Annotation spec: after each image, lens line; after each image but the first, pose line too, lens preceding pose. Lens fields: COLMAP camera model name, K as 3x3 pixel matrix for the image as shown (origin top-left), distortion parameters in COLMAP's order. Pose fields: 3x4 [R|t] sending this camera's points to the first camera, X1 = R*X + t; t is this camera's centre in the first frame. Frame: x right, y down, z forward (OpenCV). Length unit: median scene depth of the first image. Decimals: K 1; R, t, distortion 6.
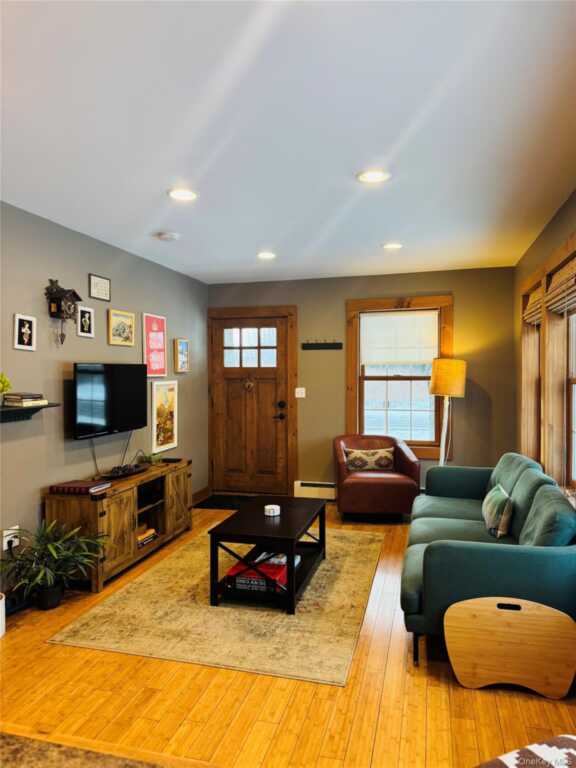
lens RADIAL K [[537.3, 0, 288.0], [0, 537.3, 384.0], [0, 0, 1]] dist [0.097860, -0.128485]
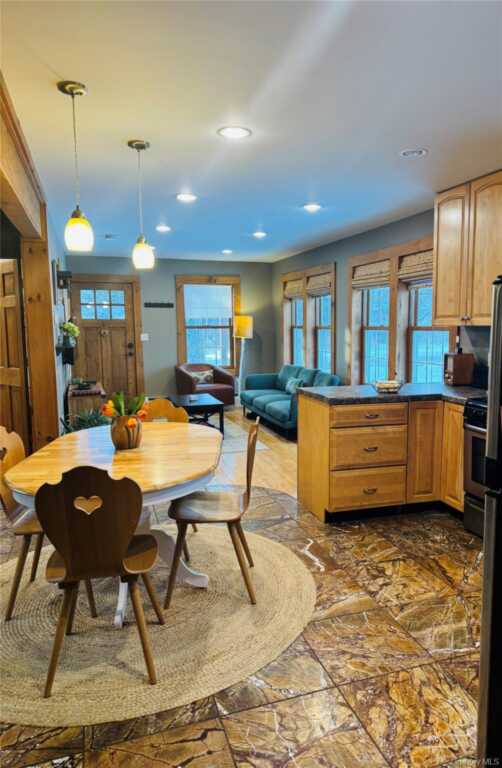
lens RADIAL K [[532.1, 0, 277.0], [0, 532.1, 384.3], [0, 0, 1]] dist [0.000896, -0.000156]
pose [[0.835455, -0.057551, 0.546537, -0.525243], [0.006715, 0.995496, 0.094562, 0.010644], [-0.549518, -0.075332, 0.832079, -0.450122]]
